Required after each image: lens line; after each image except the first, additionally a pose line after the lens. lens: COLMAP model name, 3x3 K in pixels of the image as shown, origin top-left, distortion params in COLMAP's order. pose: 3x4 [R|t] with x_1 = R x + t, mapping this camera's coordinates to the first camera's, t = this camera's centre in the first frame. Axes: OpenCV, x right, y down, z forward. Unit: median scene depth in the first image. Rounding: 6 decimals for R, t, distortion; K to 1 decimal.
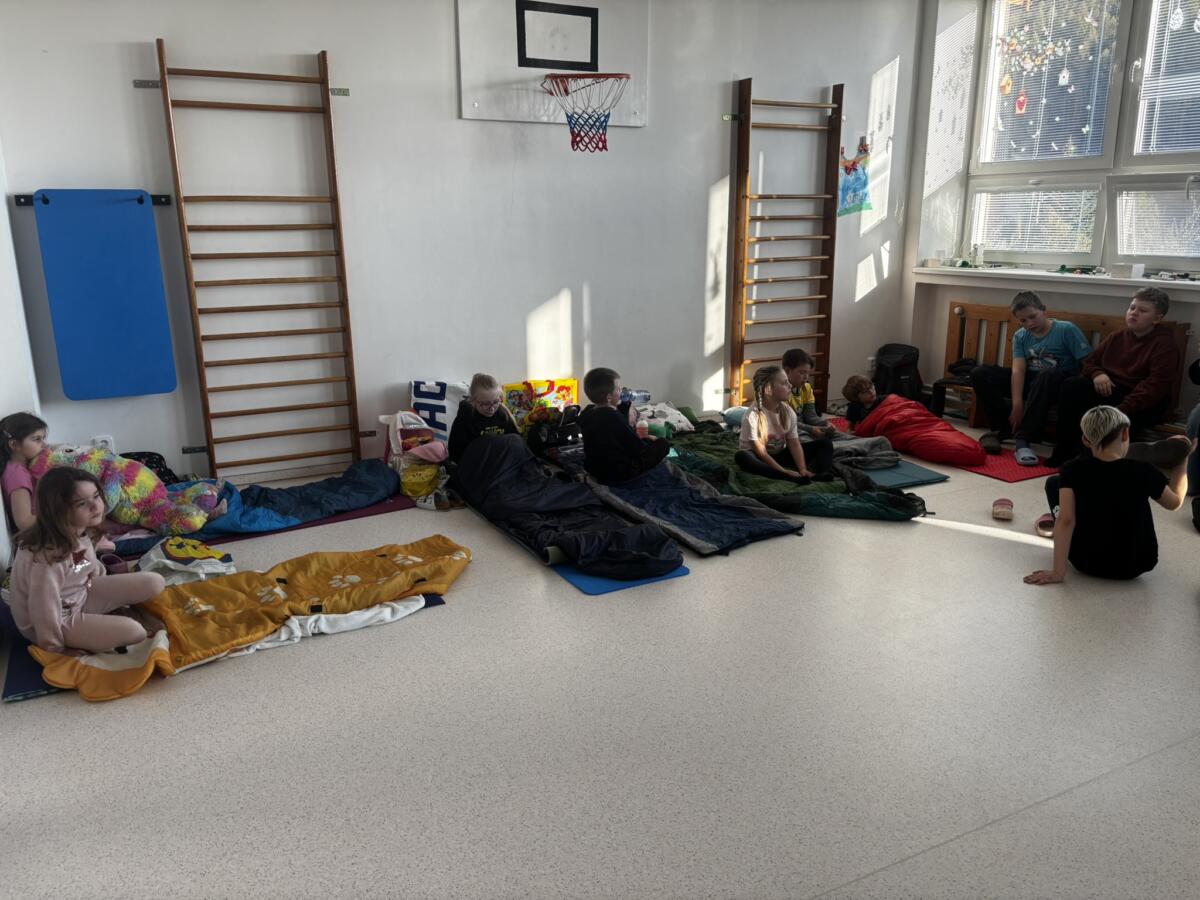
lens RADIAL K [[903.3, 0, 595.8], [0, 903.3, 460.7], [0, 0, 1]] dist [0.033275, -0.031972]
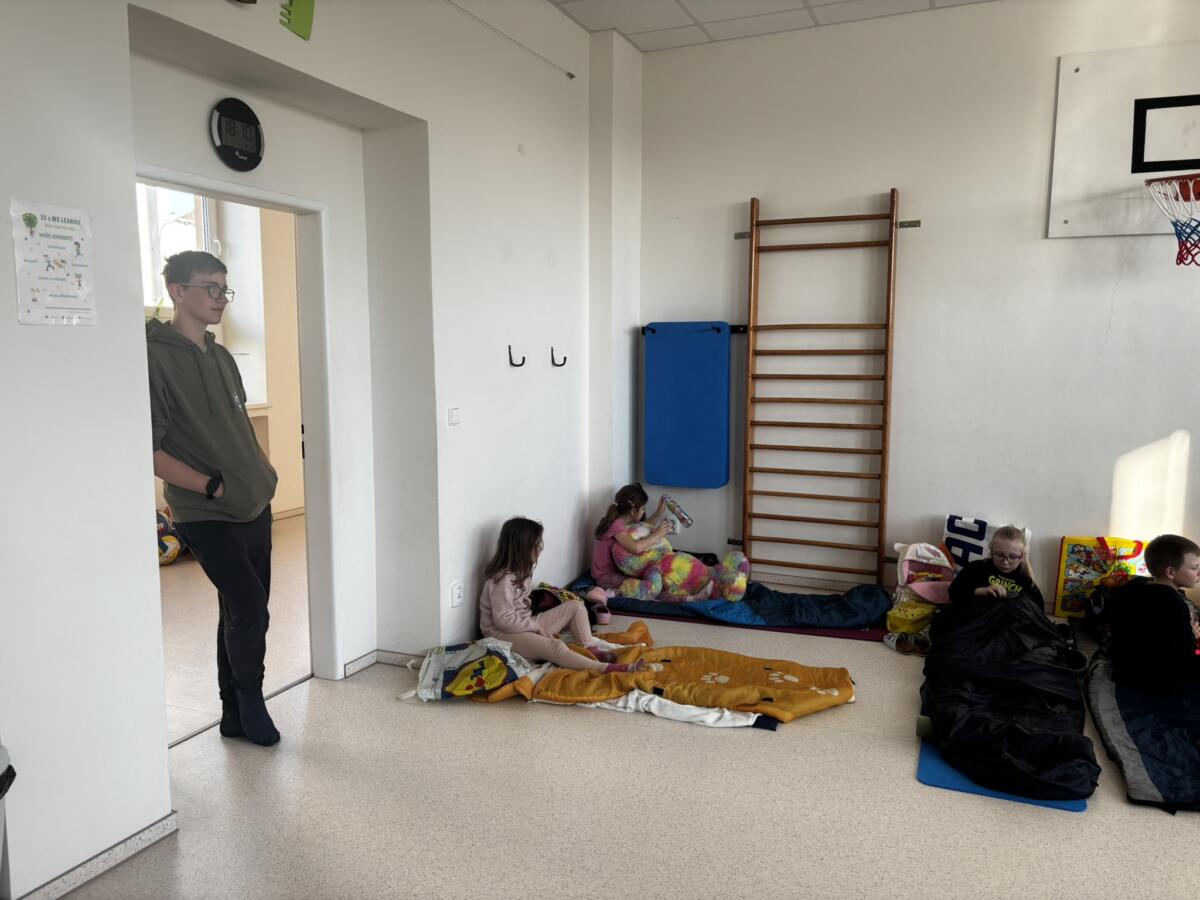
lens RADIAL K [[903.3, 0, 595.2], [0, 903.3, 459.4], [0, 0, 1]] dist [0.033275, -0.031972]
pose [[0.625768, 0.105568, -0.772832, 0.318687], [-0.208263, 0.977442, -0.035114, -0.038331], [0.751692, 0.182926, 0.633638, 0.137180]]
